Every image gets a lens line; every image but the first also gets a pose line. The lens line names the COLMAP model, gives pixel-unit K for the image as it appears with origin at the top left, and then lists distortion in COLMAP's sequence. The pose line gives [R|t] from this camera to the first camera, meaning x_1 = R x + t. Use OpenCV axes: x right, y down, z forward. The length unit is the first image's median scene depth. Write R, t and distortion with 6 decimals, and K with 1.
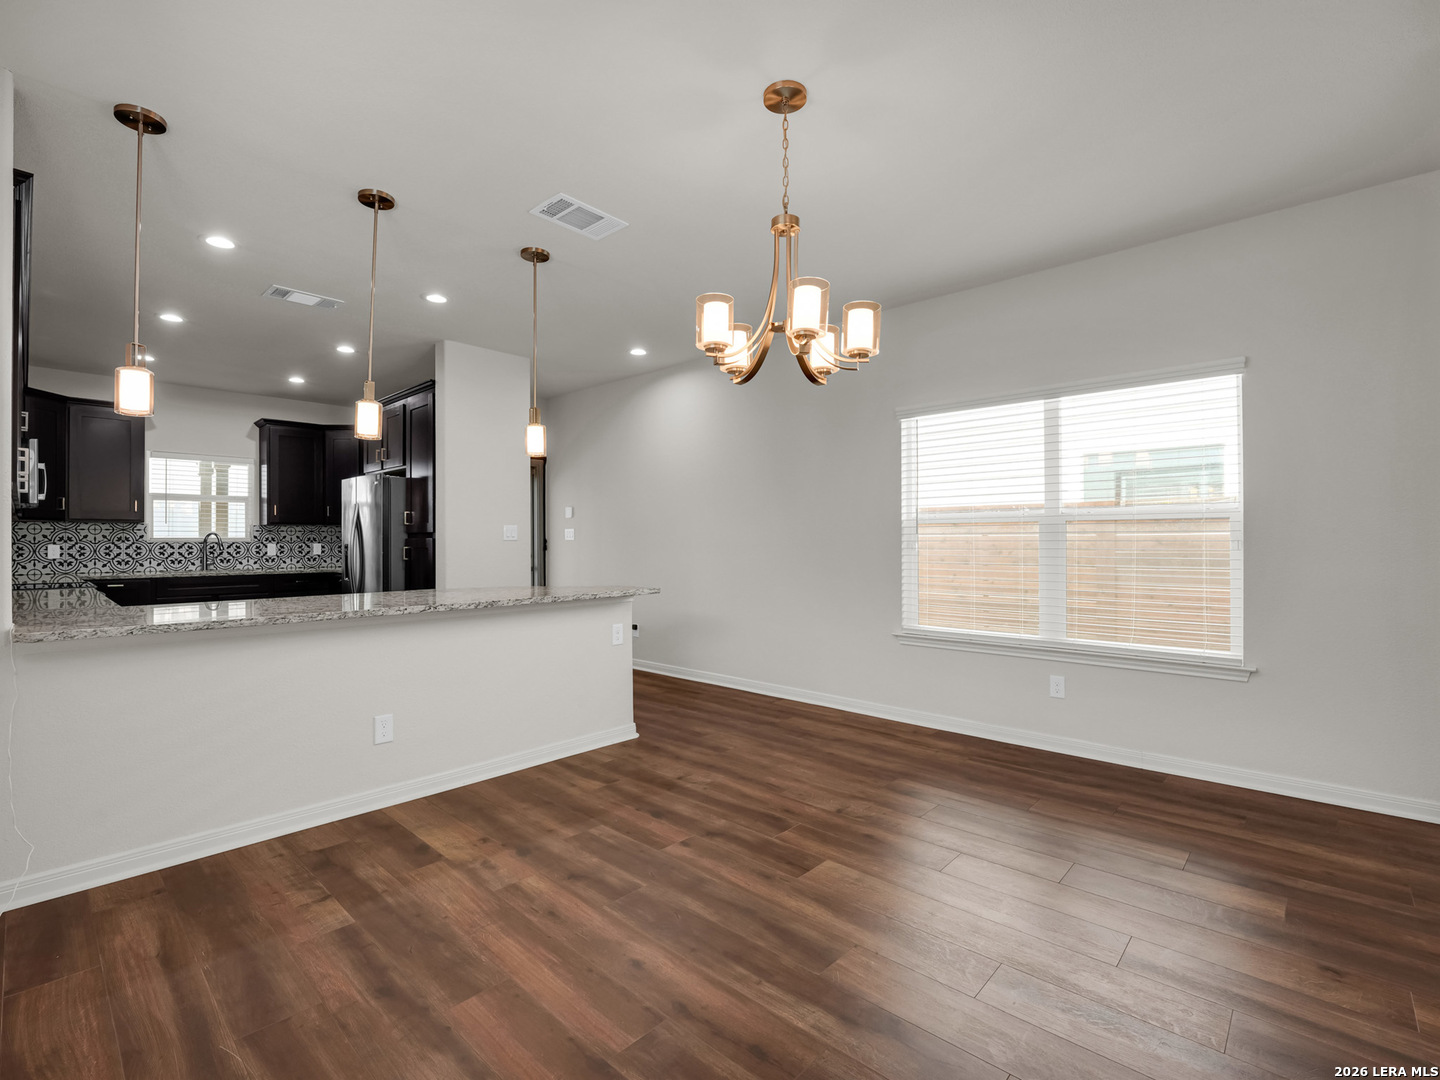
lens RADIAL K [[665.9, 0, 711.8], [0, 665.9, 541.0], [0, 0, 1]] dist [-0.022615, 0.000979]
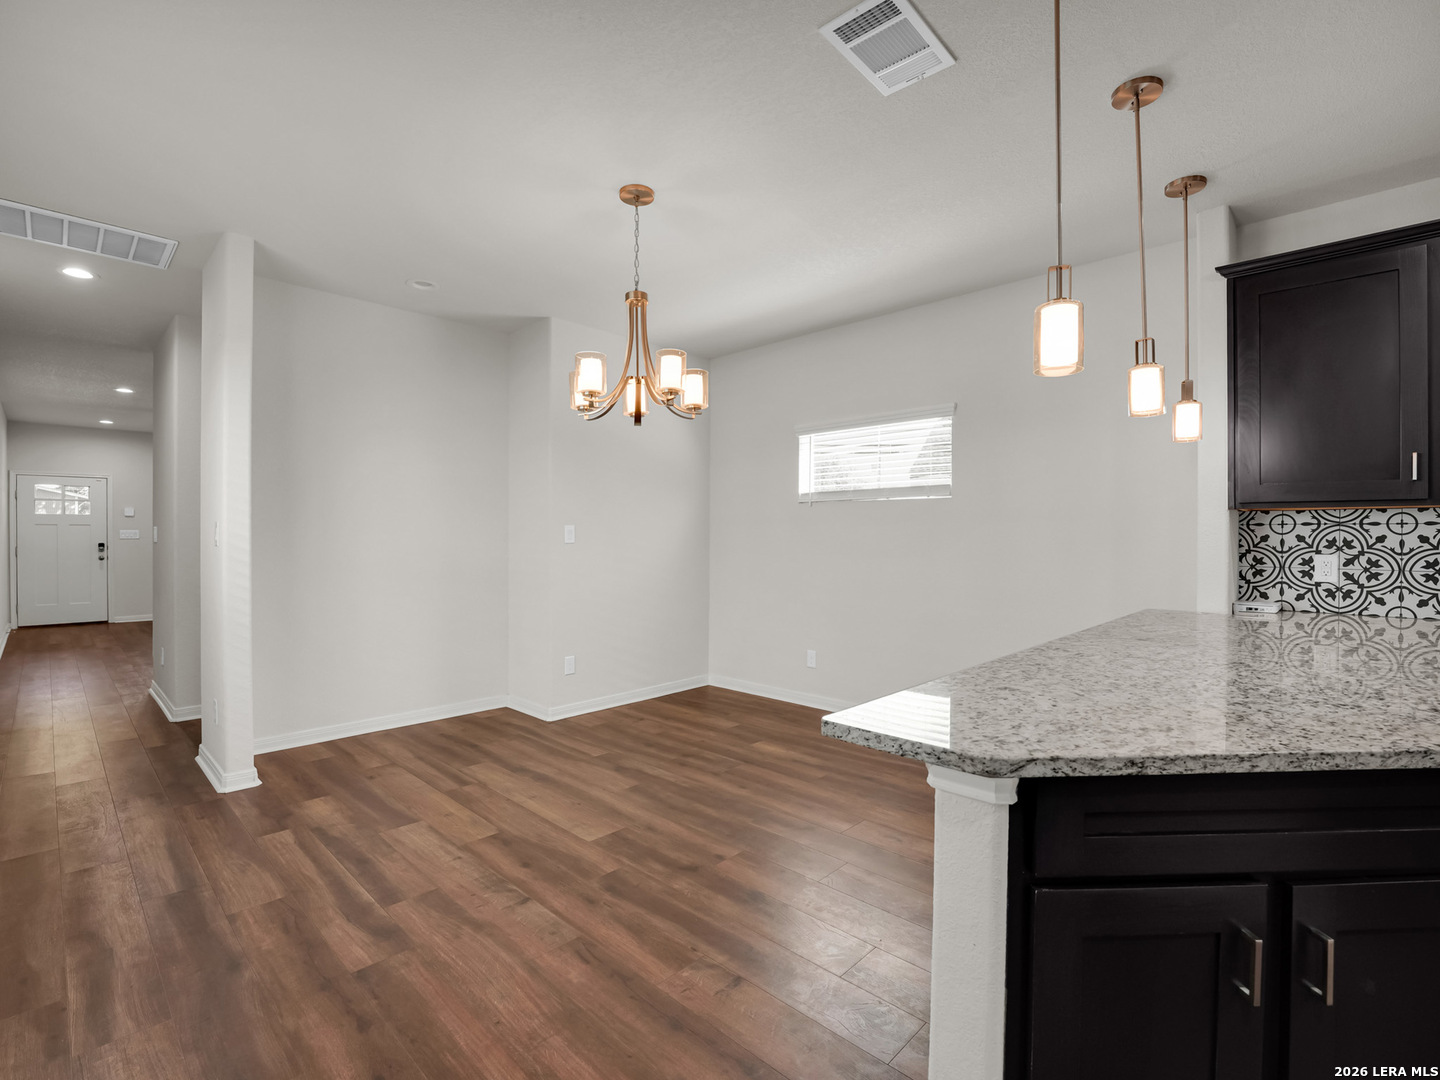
lens RADIAL K [[665.9, 0, 717.0], [0, 665.9, 538.0], [0, 0, 1]] dist [-0.022615, 0.000979]
pose [[-0.999896, 0.001417, 0.014352, -0.024054], [0.001408, 0.999999, -0.000635, -0.009554], [-0.014352, -0.000615, -0.999897, 0.942532]]
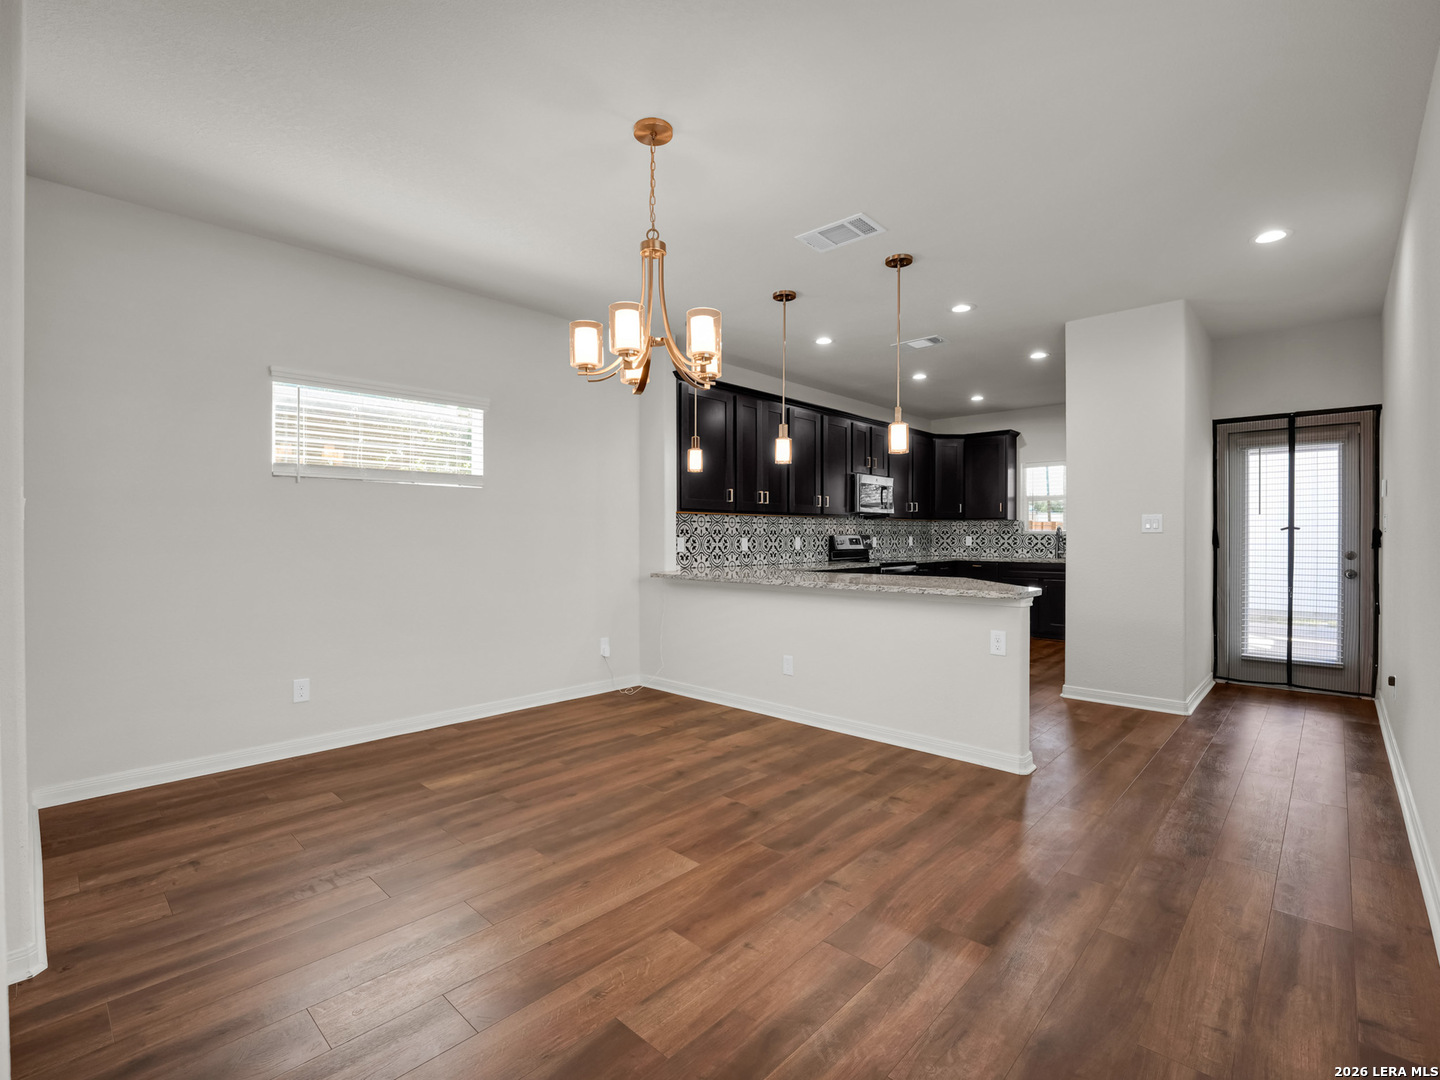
lens RADIAL K [[665.9, 0, 721.6], [0, 665.9, 538.4], [0, 0, 1]] dist [-0.022615, 0.000979]
pose [[-0.000699, 0.006745, -0.999977, 0.513626], [0.002131, 0.999975, 0.006743, -0.000942], [0.999997, -0.002126, -0.000713, 0.464319]]
